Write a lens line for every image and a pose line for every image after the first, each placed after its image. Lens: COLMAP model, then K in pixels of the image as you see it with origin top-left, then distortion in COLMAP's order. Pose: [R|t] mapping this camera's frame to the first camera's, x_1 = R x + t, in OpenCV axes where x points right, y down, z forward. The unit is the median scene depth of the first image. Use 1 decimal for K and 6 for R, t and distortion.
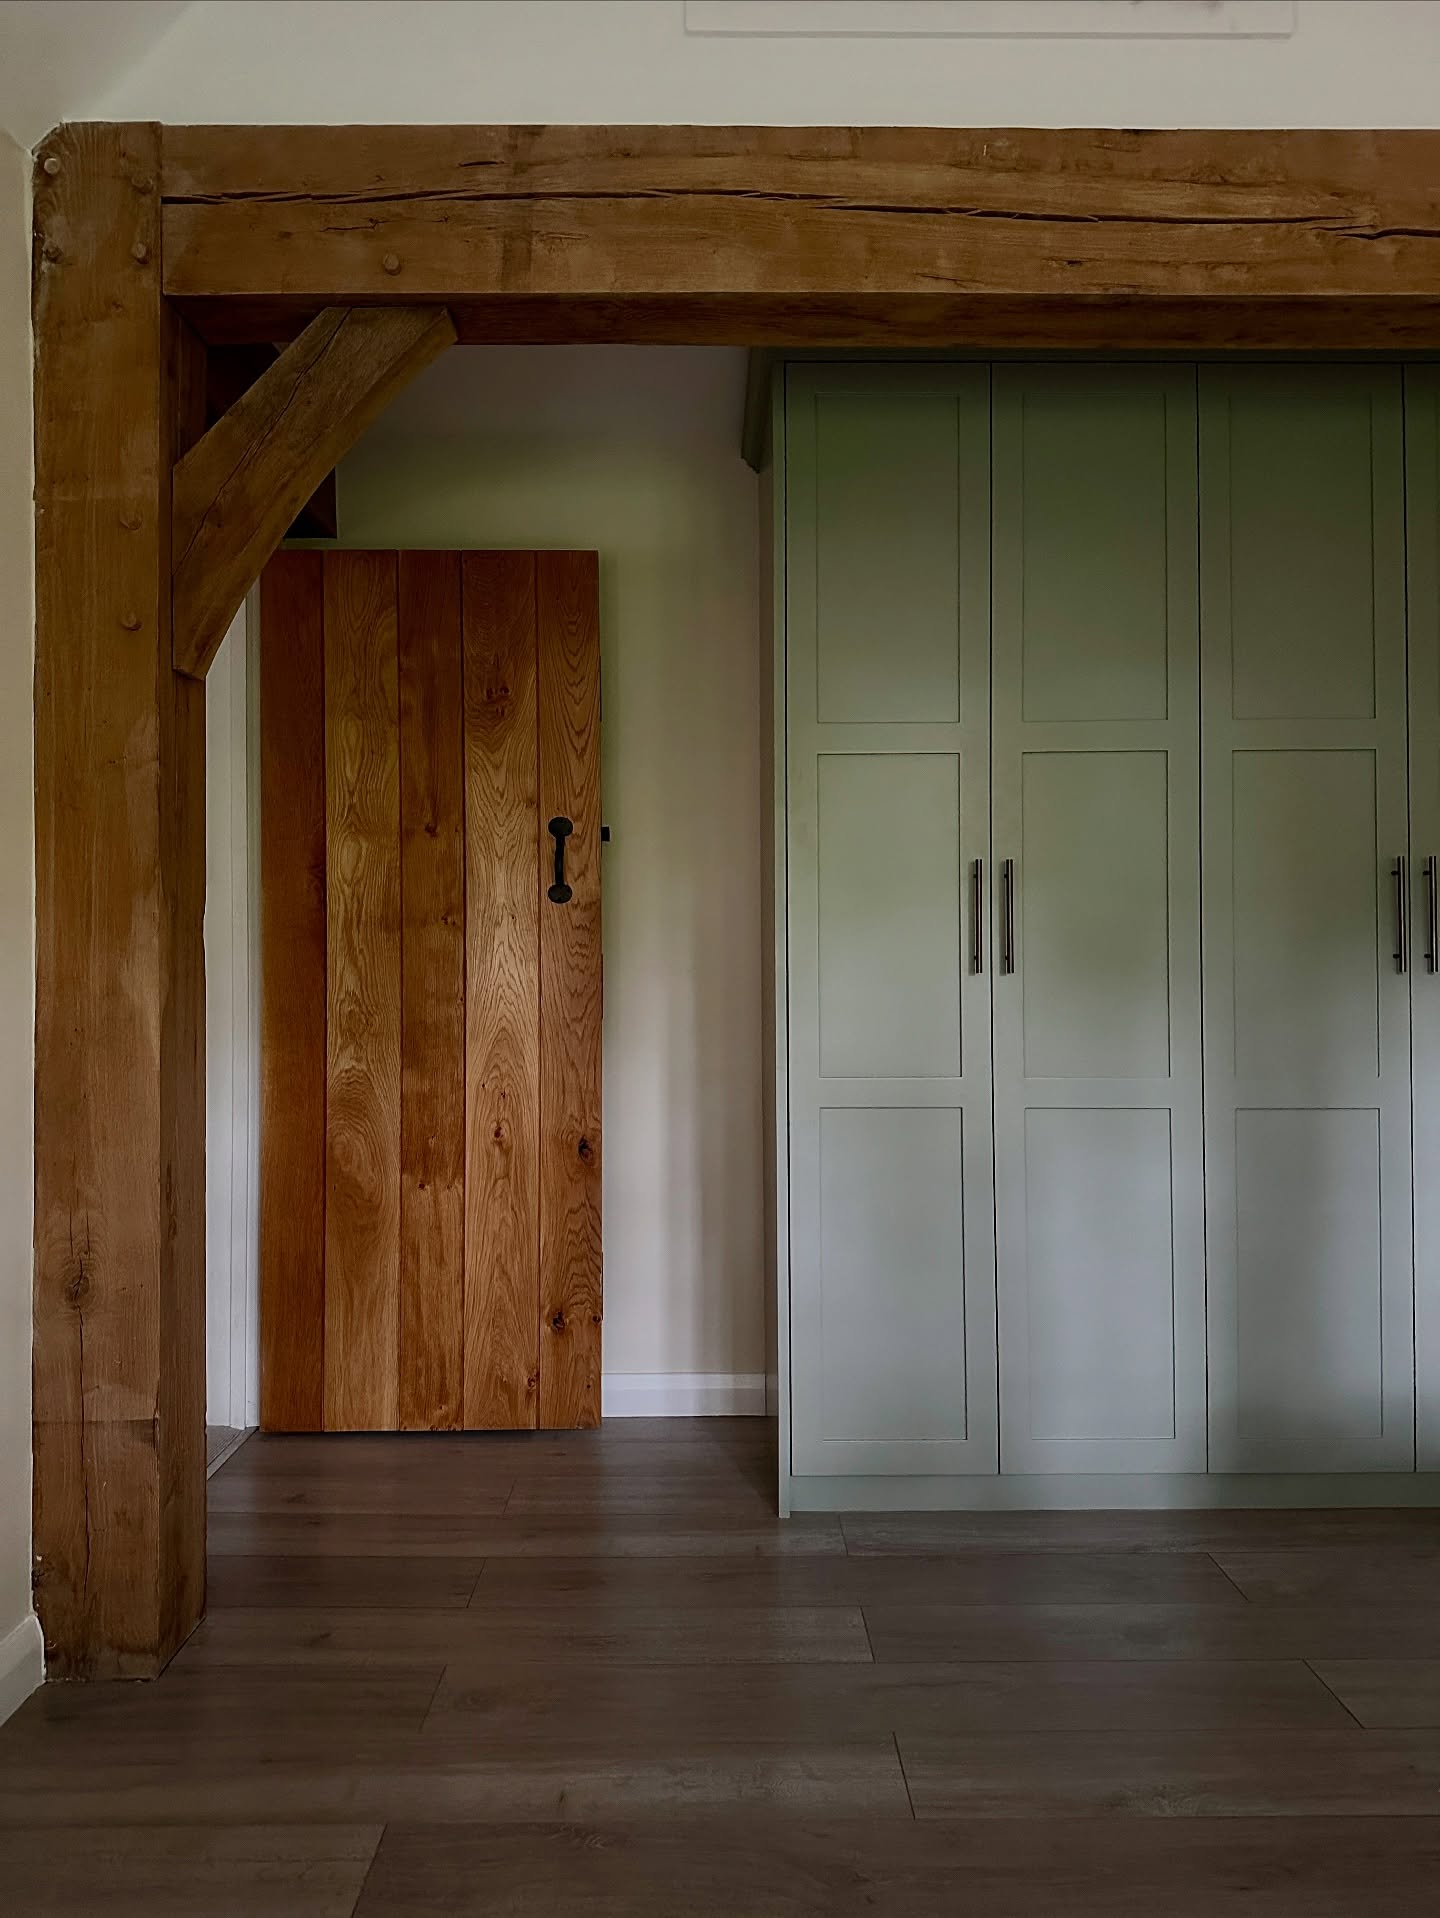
lens RADIAL K [[1350.0, 0, 718.1], [0, 1350.0, 957.2], [0, 0, 1]] dist [0.003285, -0.010542]
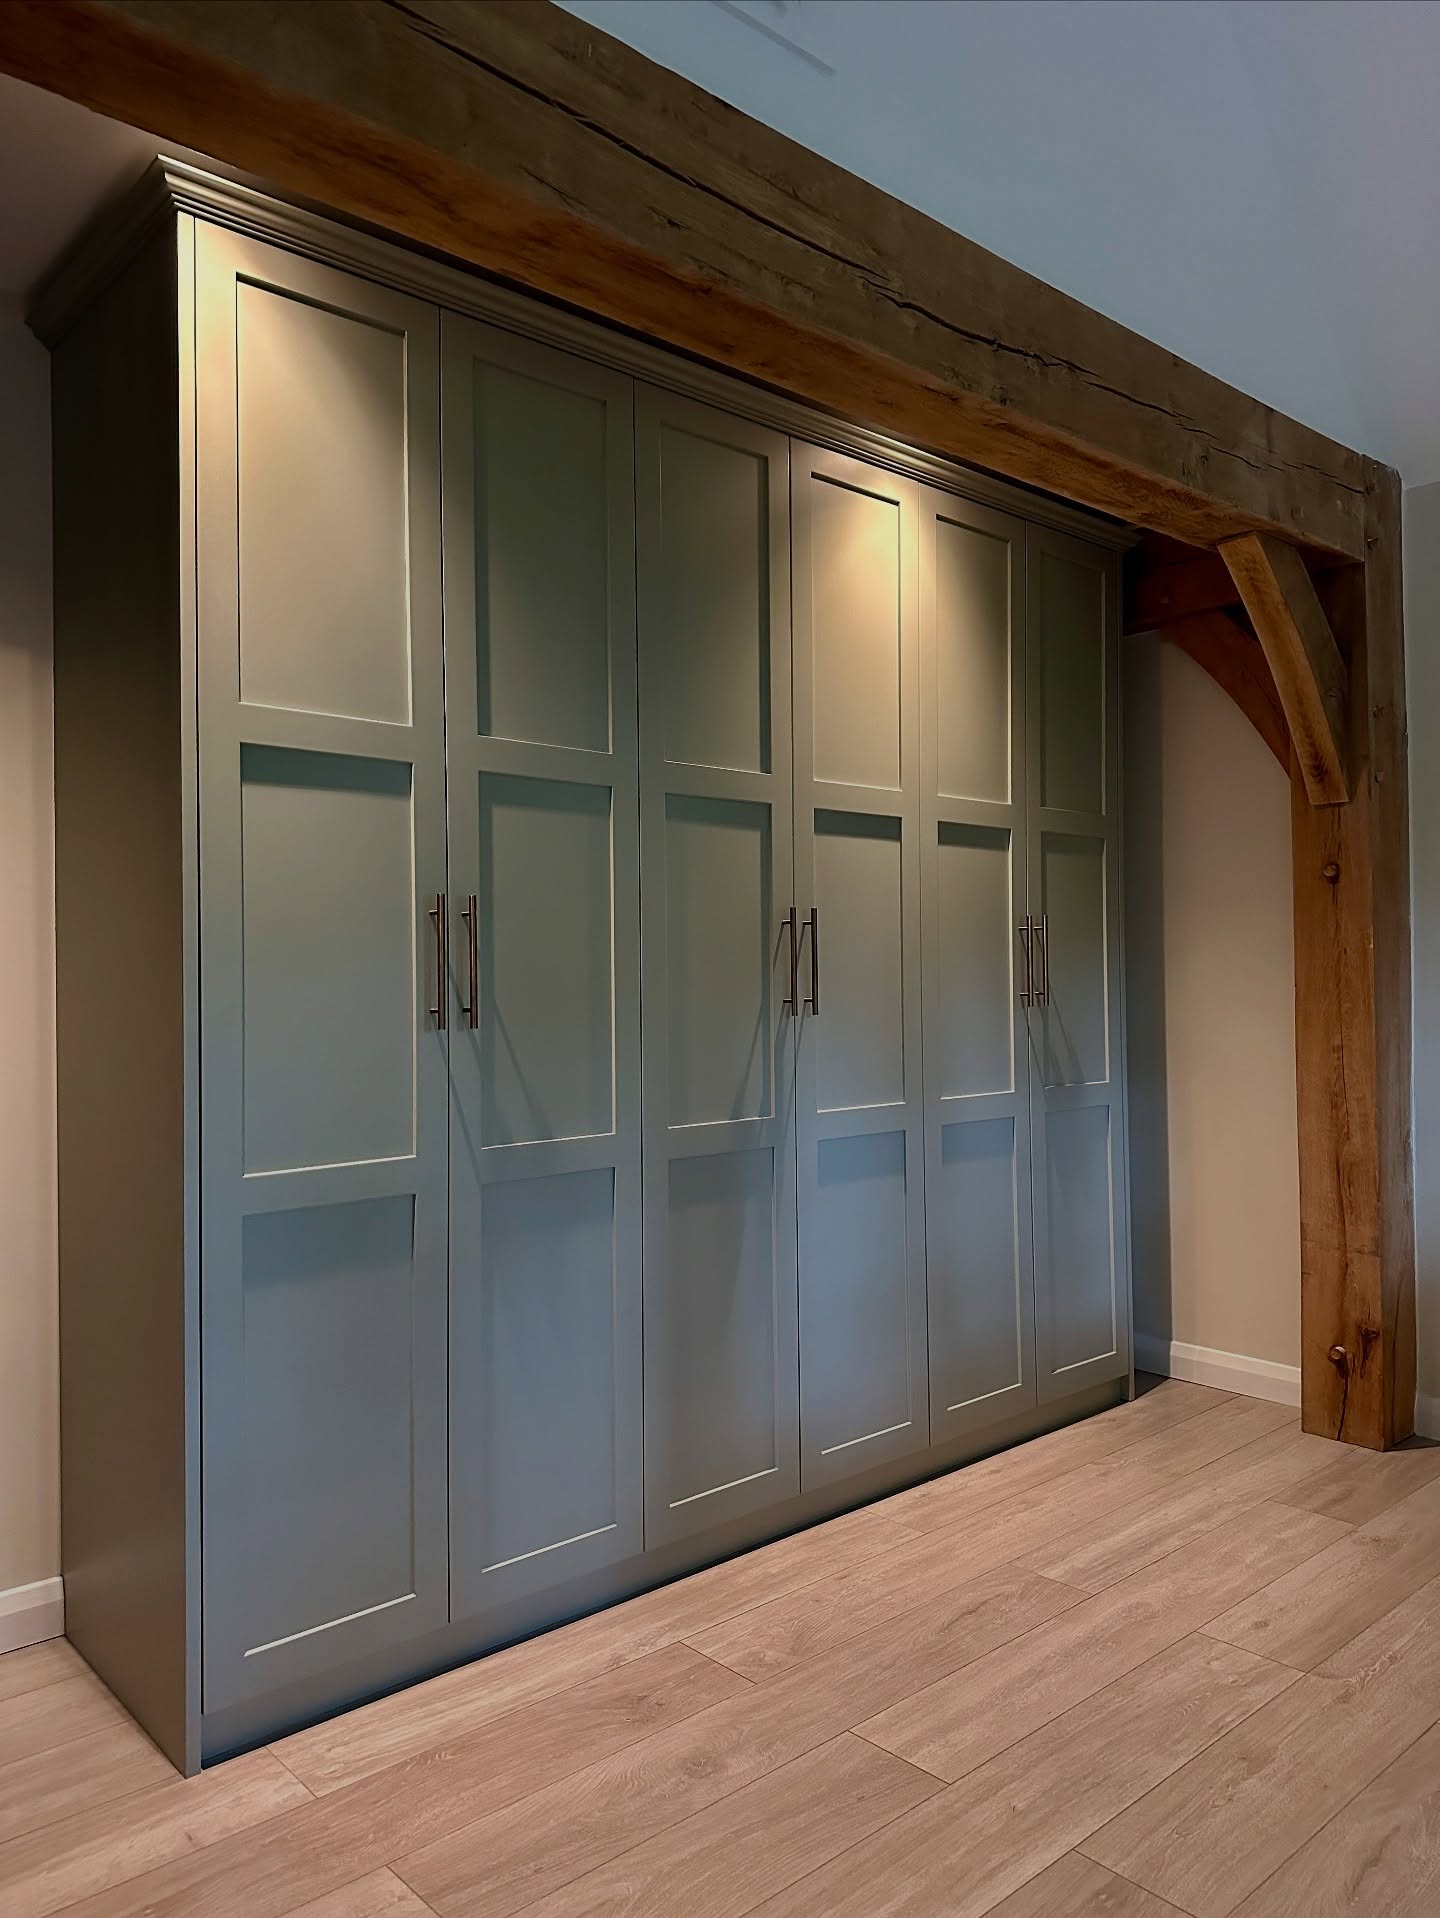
lens RADIAL K [[1350.0, 0, 720.2], [0, 1350.0, 963.1], [0, 0, 1]] dist [0.003285, -0.010542]
pose [[0.752325, 0.003574, 0.658782, -0.285960], [-0.000496, 0.999988, -0.004858, -0.032741], [-0.658792, 0.003328, 0.752318, 0.325260]]
